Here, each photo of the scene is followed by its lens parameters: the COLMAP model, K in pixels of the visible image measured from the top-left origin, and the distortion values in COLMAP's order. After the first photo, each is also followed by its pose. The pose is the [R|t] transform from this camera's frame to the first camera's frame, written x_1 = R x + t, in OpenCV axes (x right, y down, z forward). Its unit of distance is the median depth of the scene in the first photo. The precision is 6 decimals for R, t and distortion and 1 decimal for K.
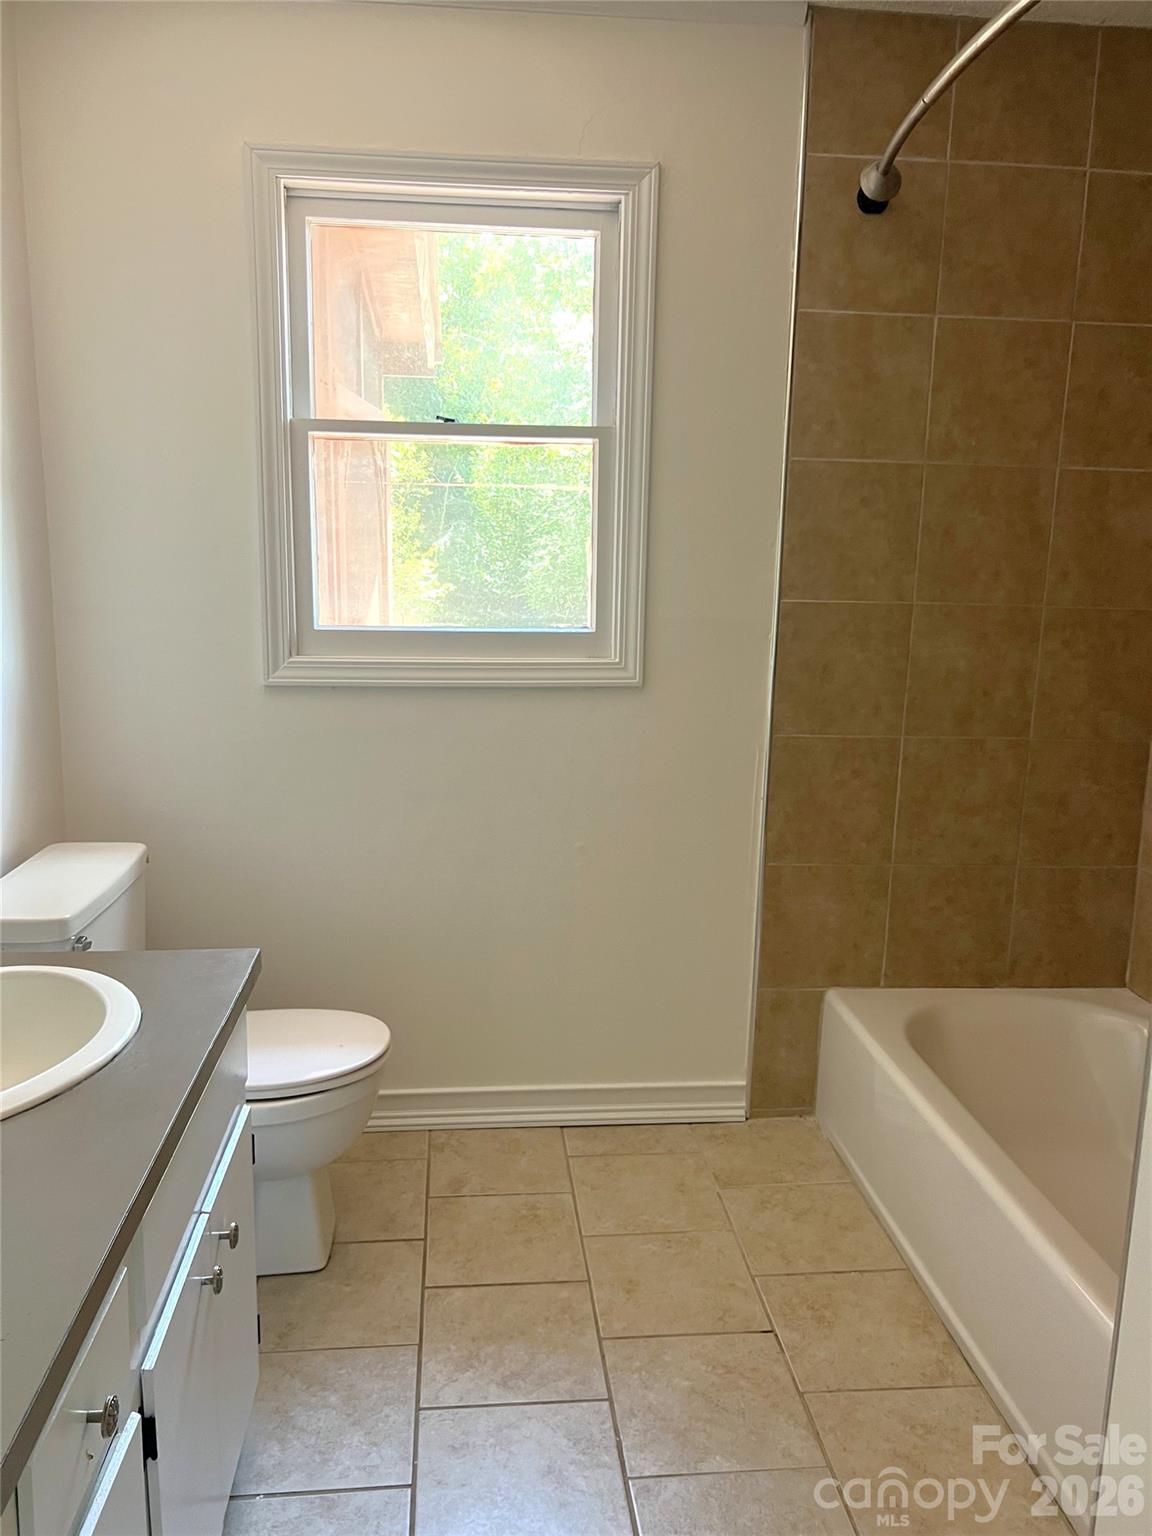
lens RADIAL K [[1168.2, 0, 576.4], [0, 1168.2, 772.9], [0, 0, 1]] dist [0.026398, -0.006771]
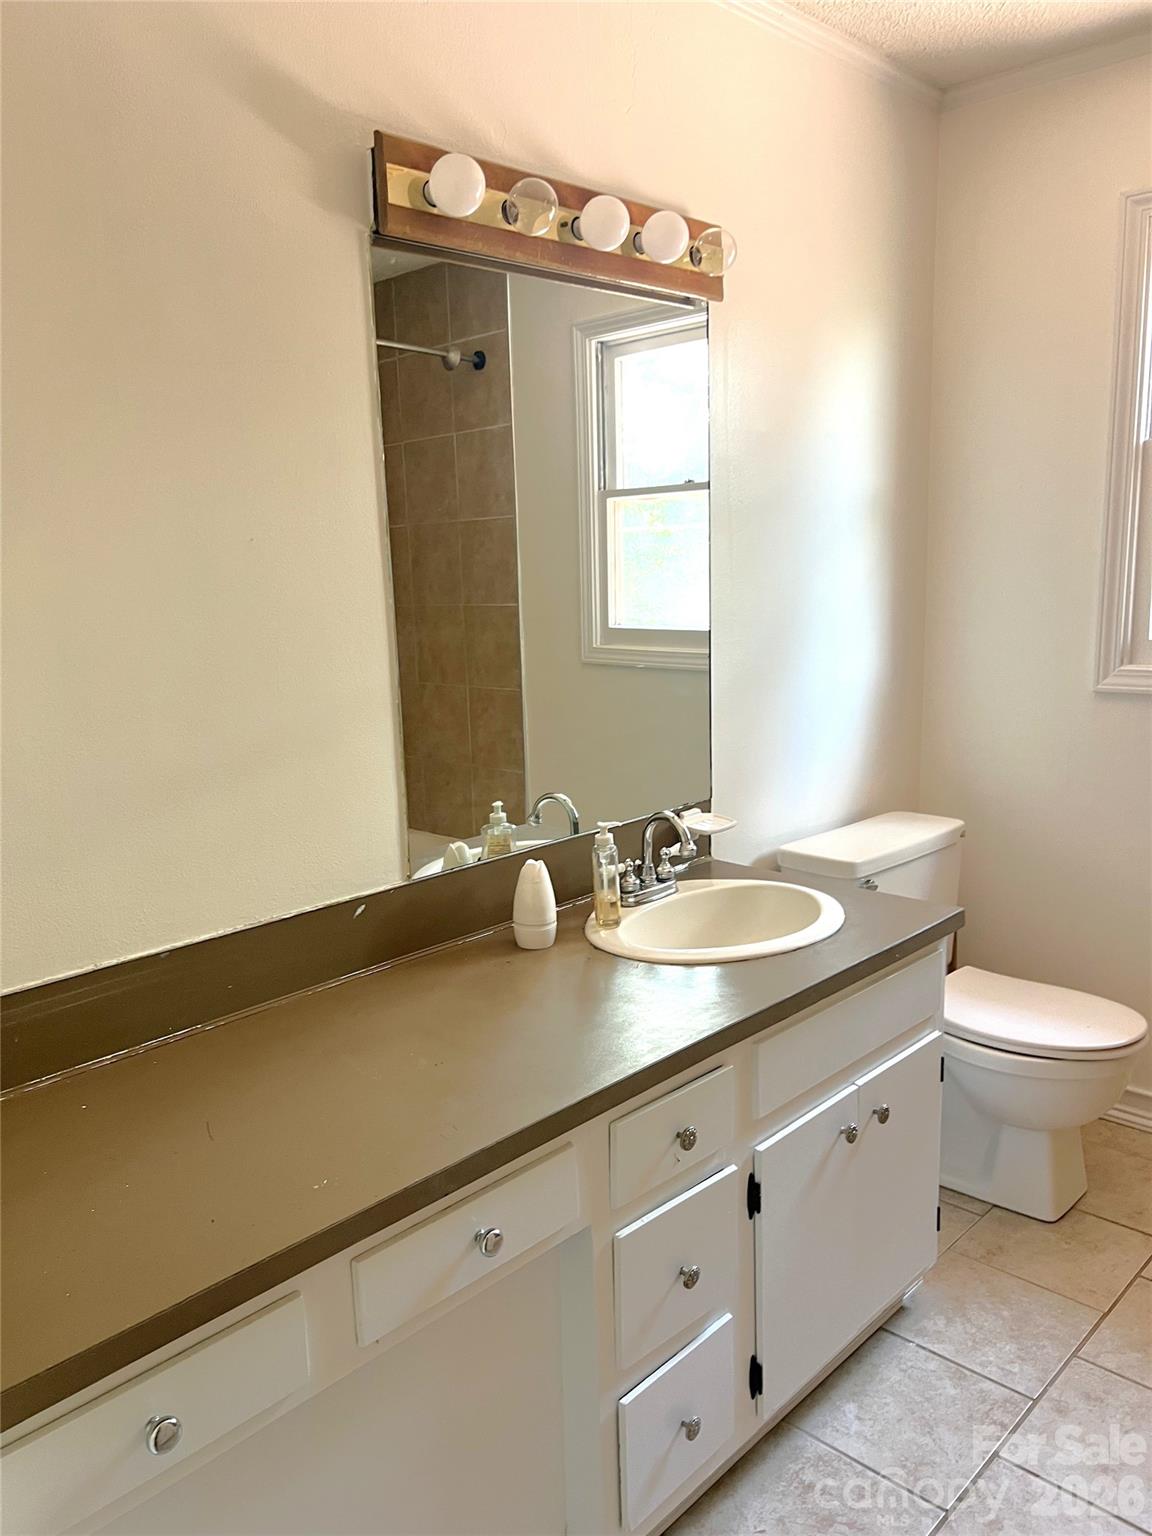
lens RADIAL K [[1183.8, 0, 576.0], [0, 1183.8, 768.0], [0, 0, 1]] dist [0.025353, -0.007802]
pose [[0.651229, 0.091792, -0.753309, 0.333307], [-0.094689, 0.994729, 0.039352, -0.002917], [0.752951, 0.045703, 0.656488, -0.098905]]
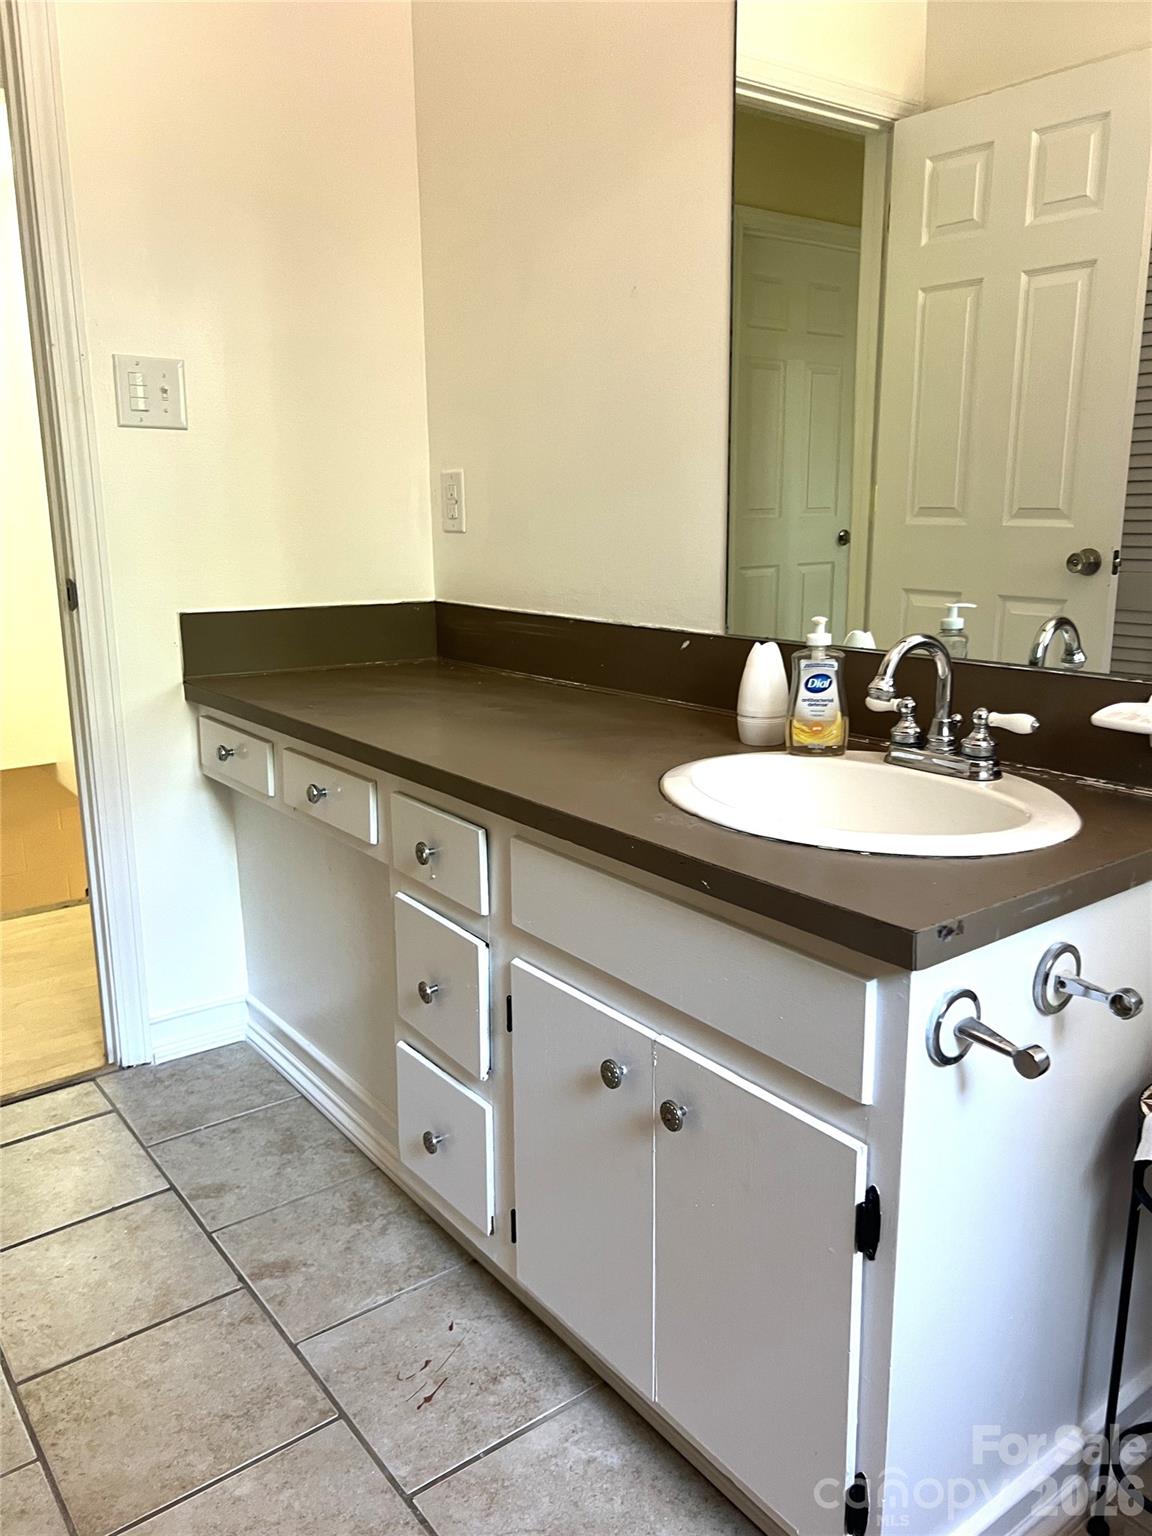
lens RADIAL K [[1168.2, 0, 576.4], [0, 1168.2, 772.9], [0, 0, 1]] dist [0.026398, -0.006771]
pose [[-0.854007, 0.093083, -0.511867, 0.116852], [-0.114725, 0.925952, 0.359793, -0.080950], [0.507455, 0.365990, -0.780090, 1.152859]]
